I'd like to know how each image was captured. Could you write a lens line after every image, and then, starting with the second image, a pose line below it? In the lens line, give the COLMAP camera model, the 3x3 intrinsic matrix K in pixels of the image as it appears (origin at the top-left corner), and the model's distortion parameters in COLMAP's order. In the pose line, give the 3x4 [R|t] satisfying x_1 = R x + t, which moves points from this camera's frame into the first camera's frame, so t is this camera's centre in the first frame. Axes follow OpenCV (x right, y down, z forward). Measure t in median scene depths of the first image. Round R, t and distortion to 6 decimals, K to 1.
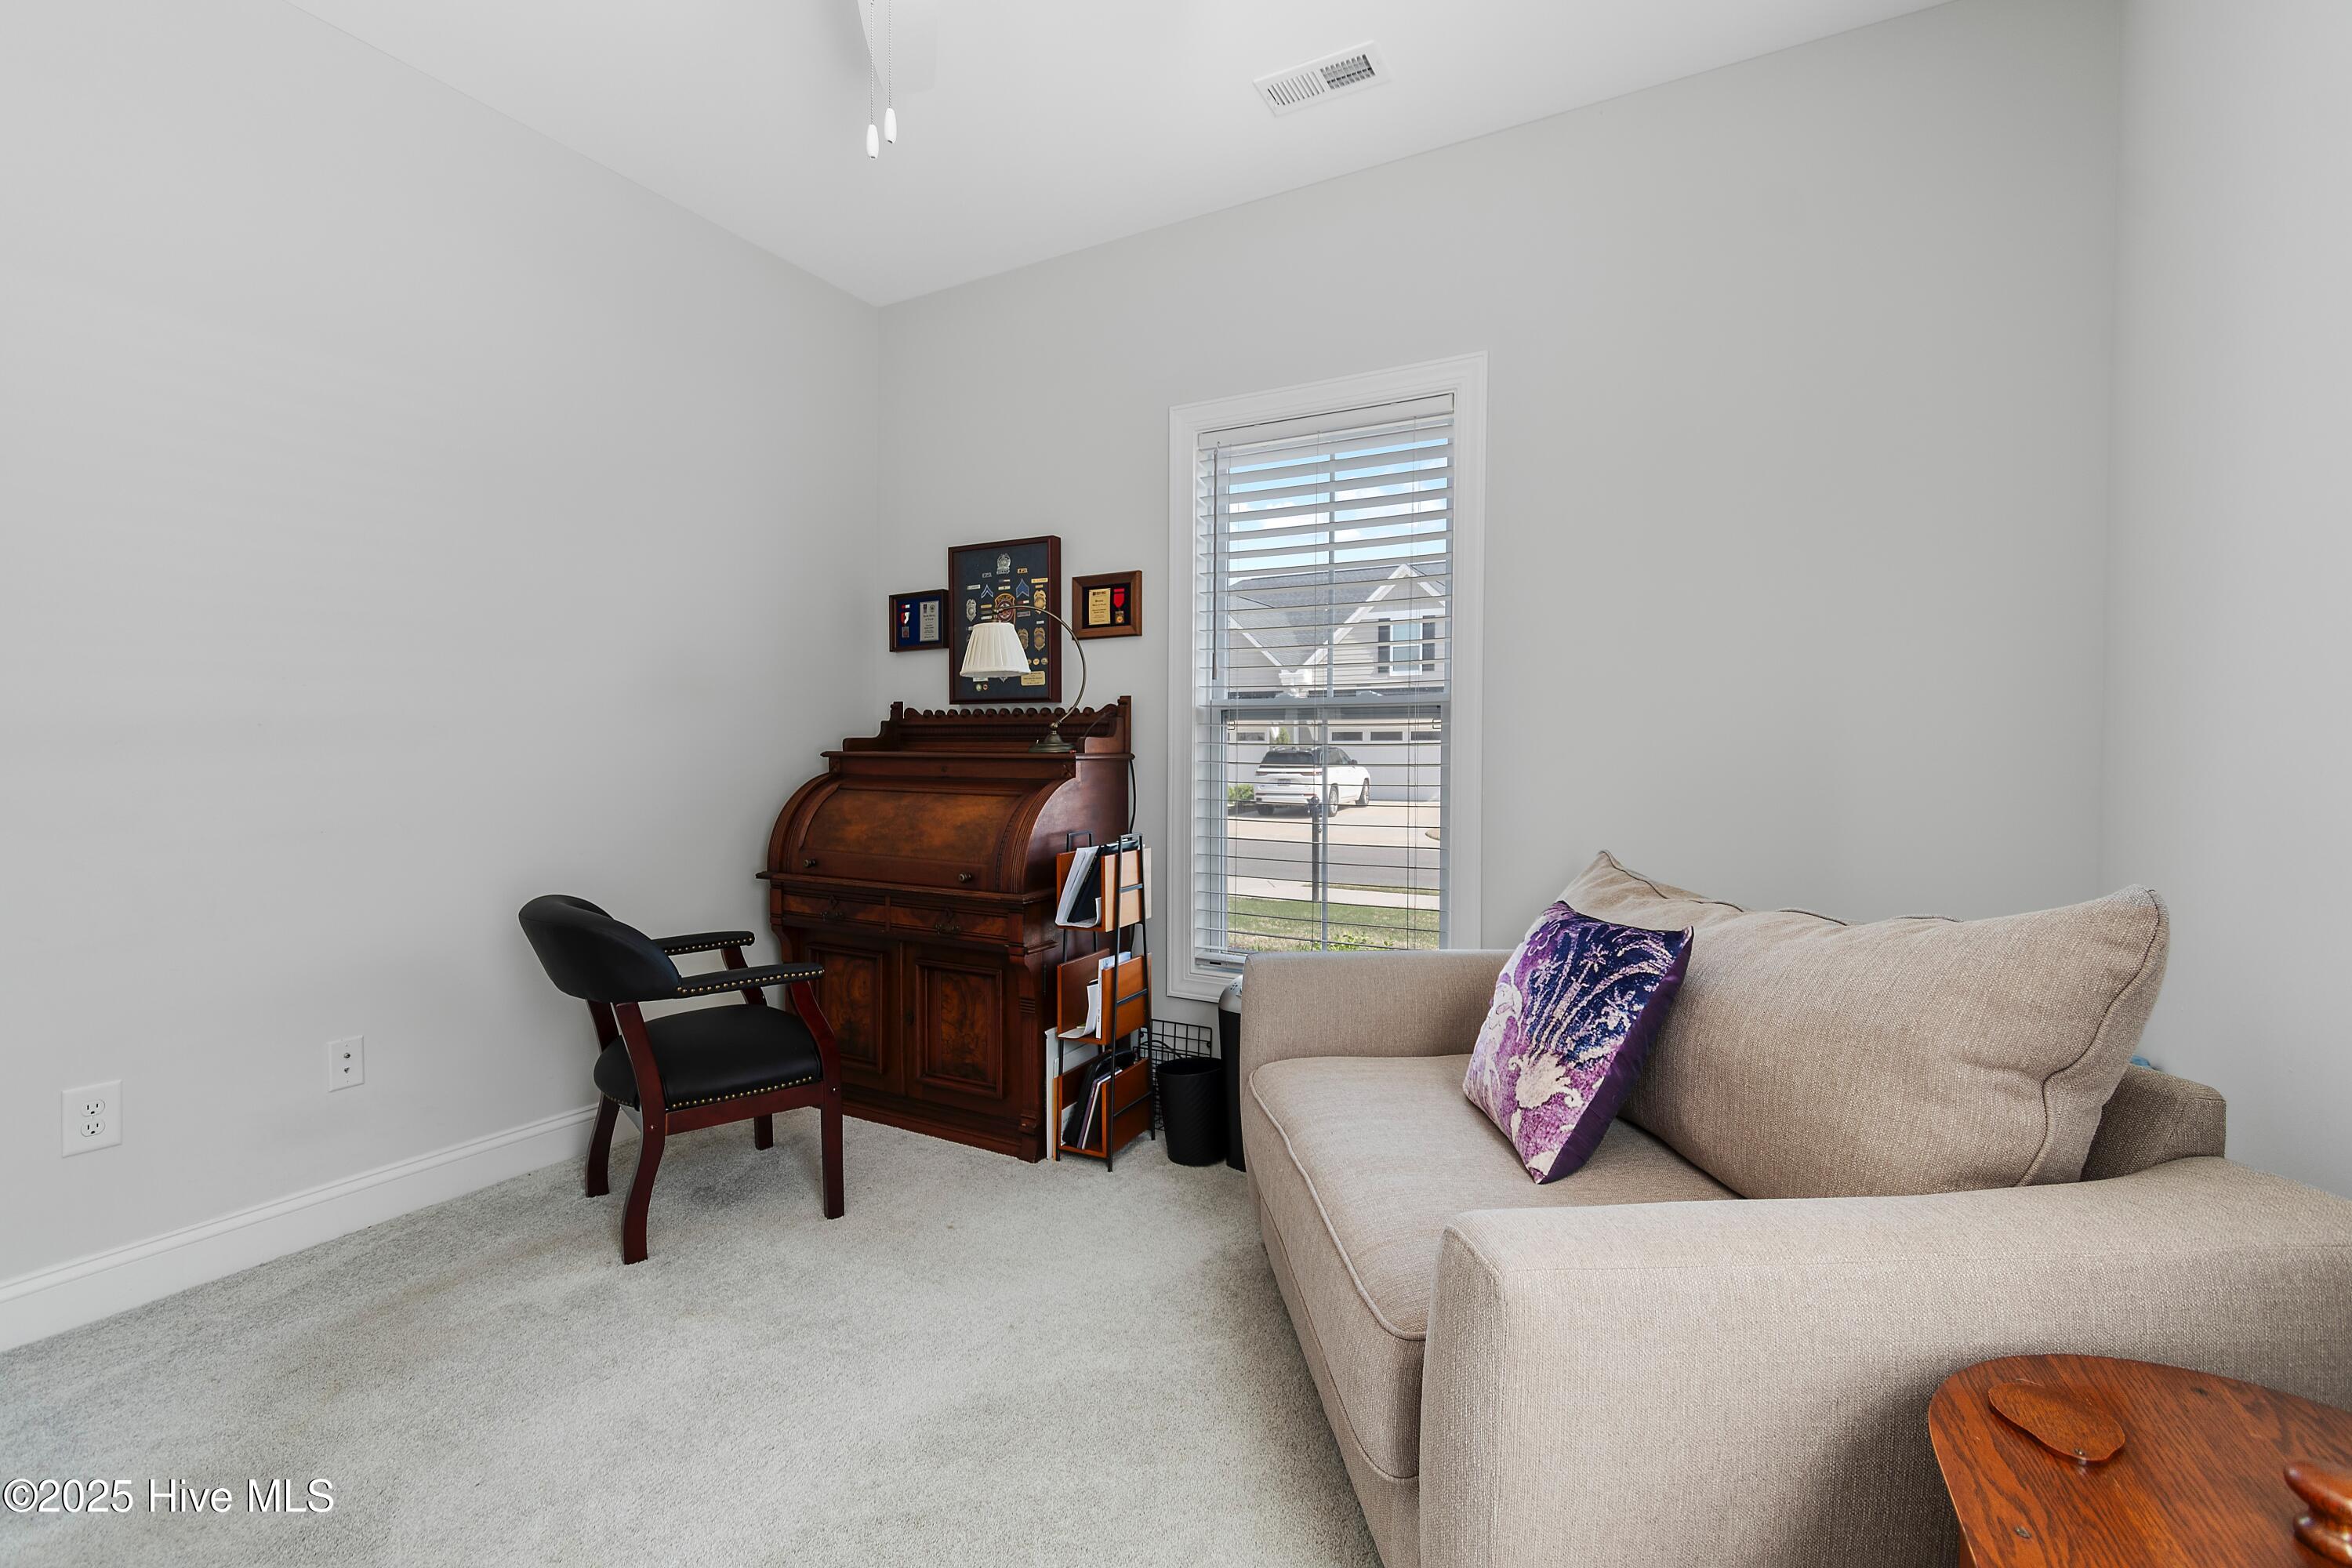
lens RADIAL K [[1053.5, 0, 1177.0], [0, 1053.5, 750.1], [0, 0, 1]] dist [0.003522, -0.001008]
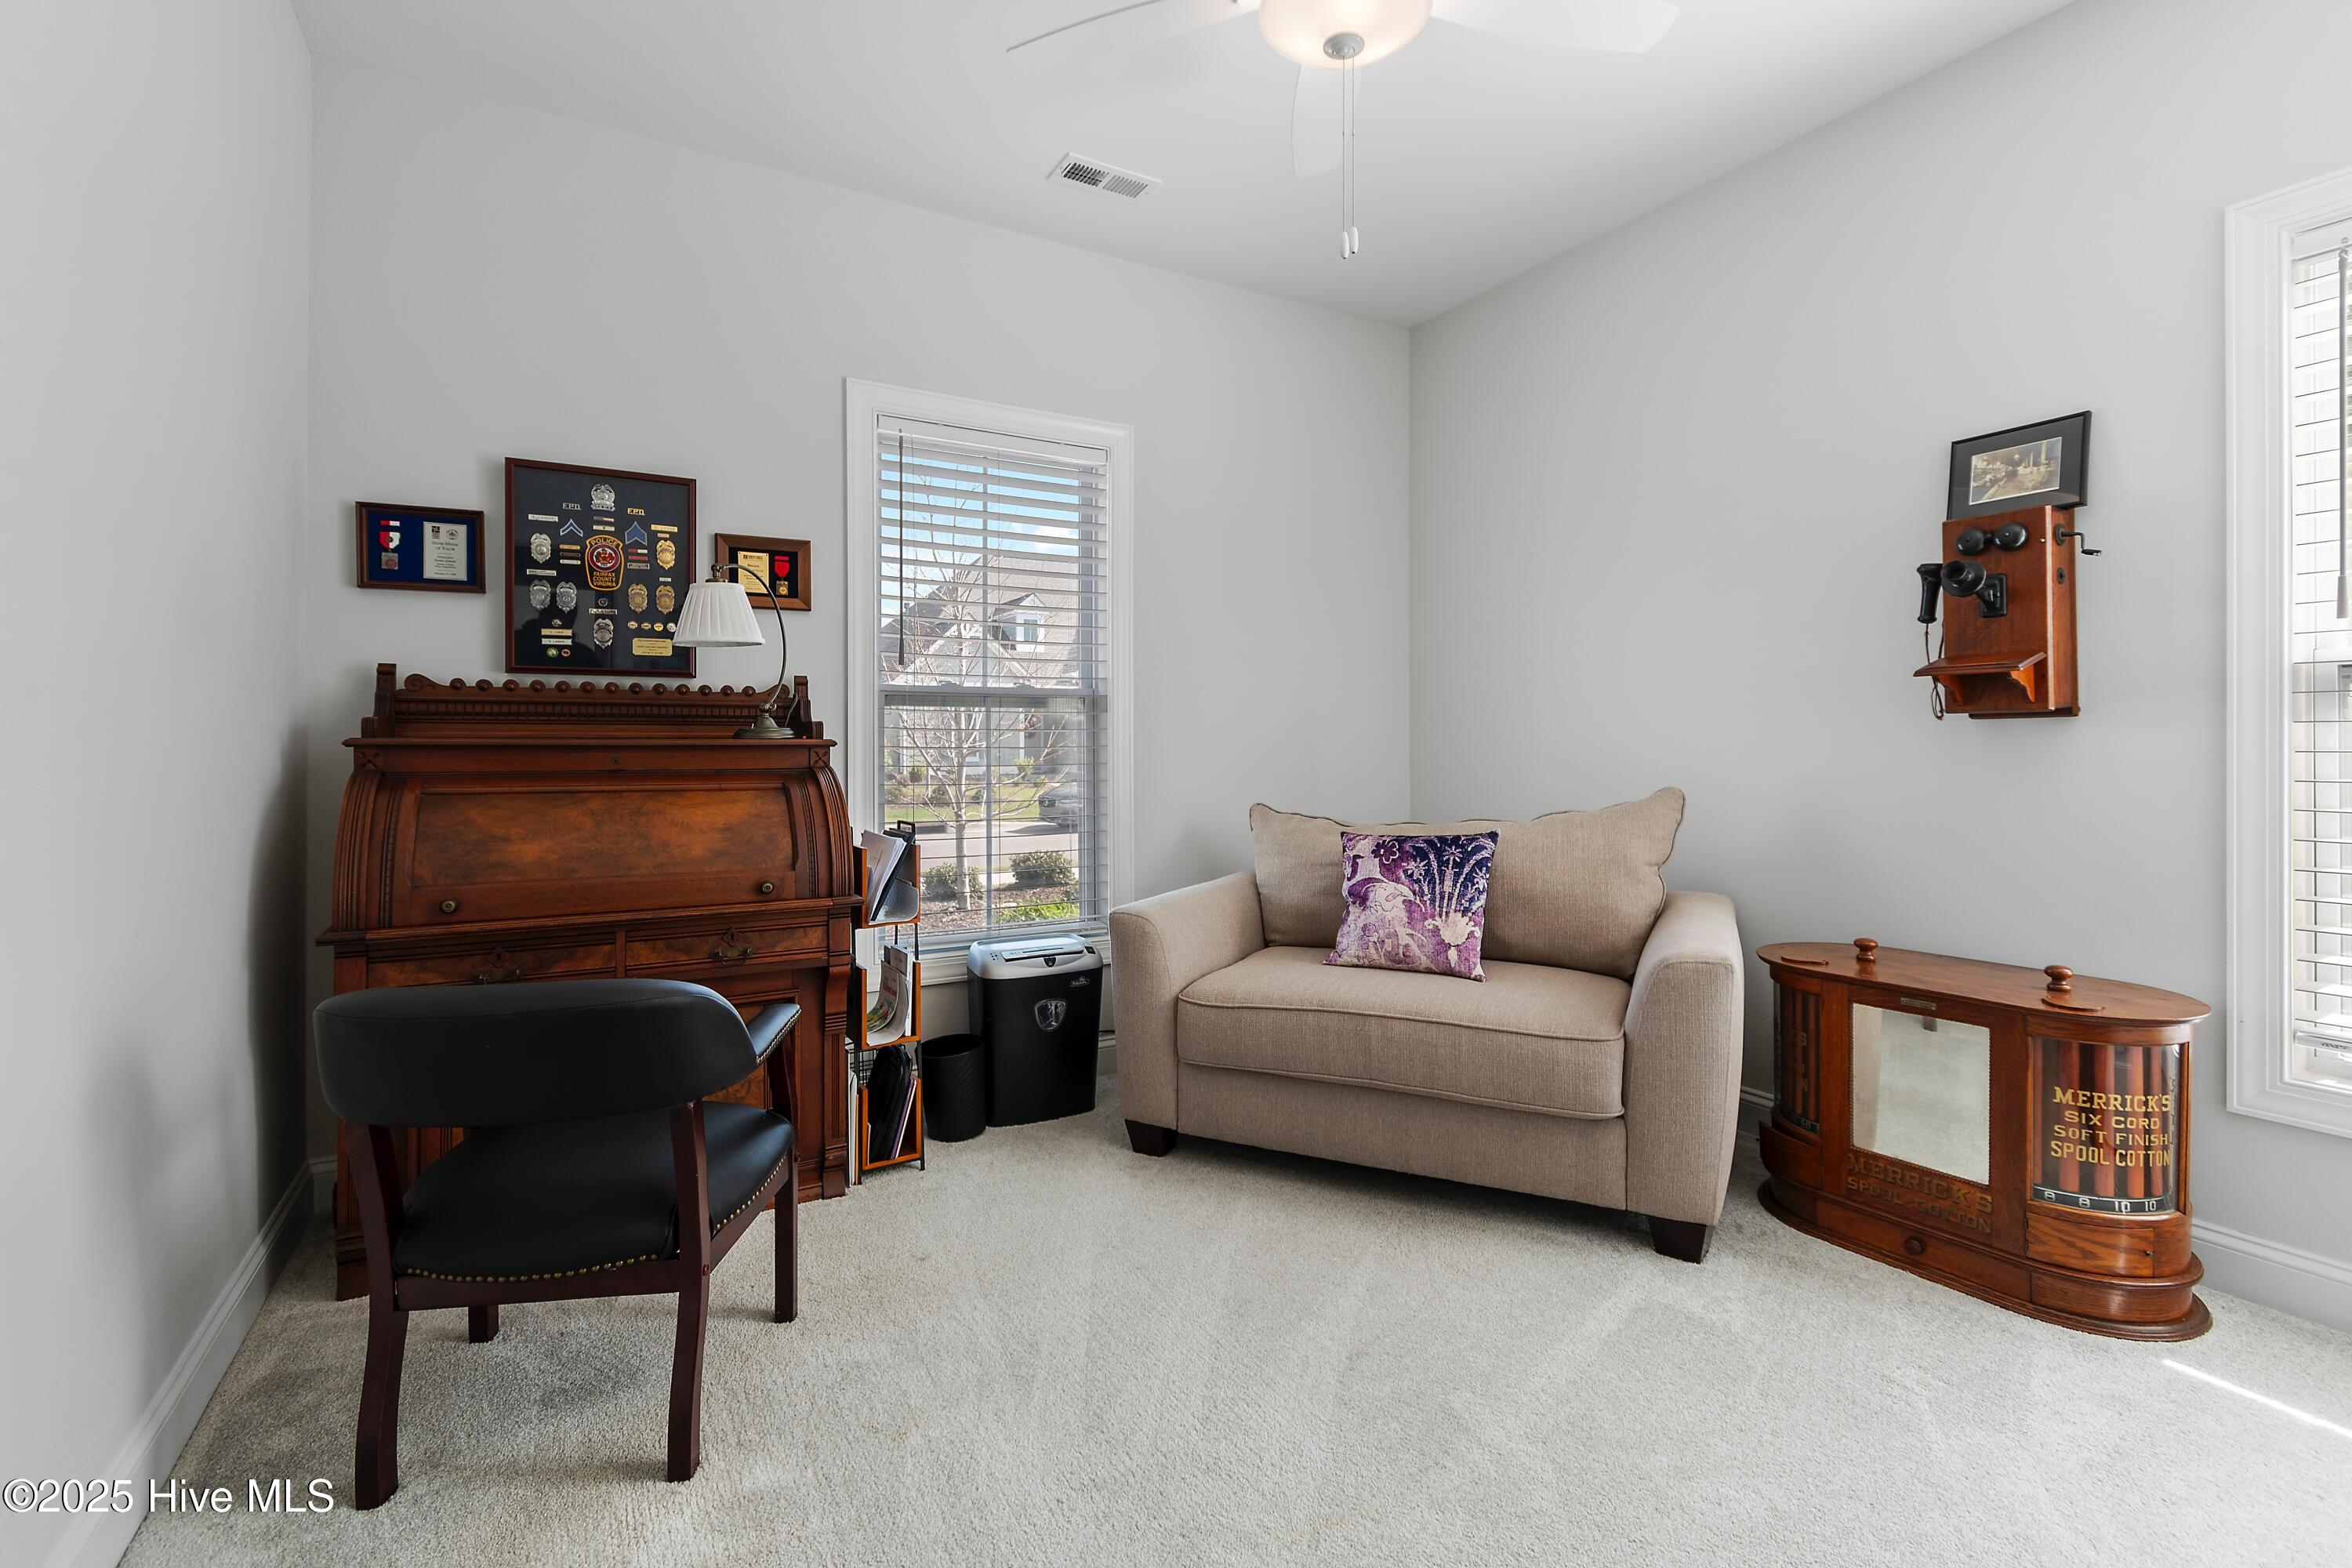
lens RADIAL K [[1053.5, 0, 1177.0], [0, 1053.5, 750.1], [0, 0, 1]] dist [0.003522, -0.001008]
pose [[0.508342, -0.008825, 0.861110, -0.641807], [0.004429, 0.999961, 0.007634, 0.005781], [-0.861144, -0.000067, 0.508361, 0.250790]]
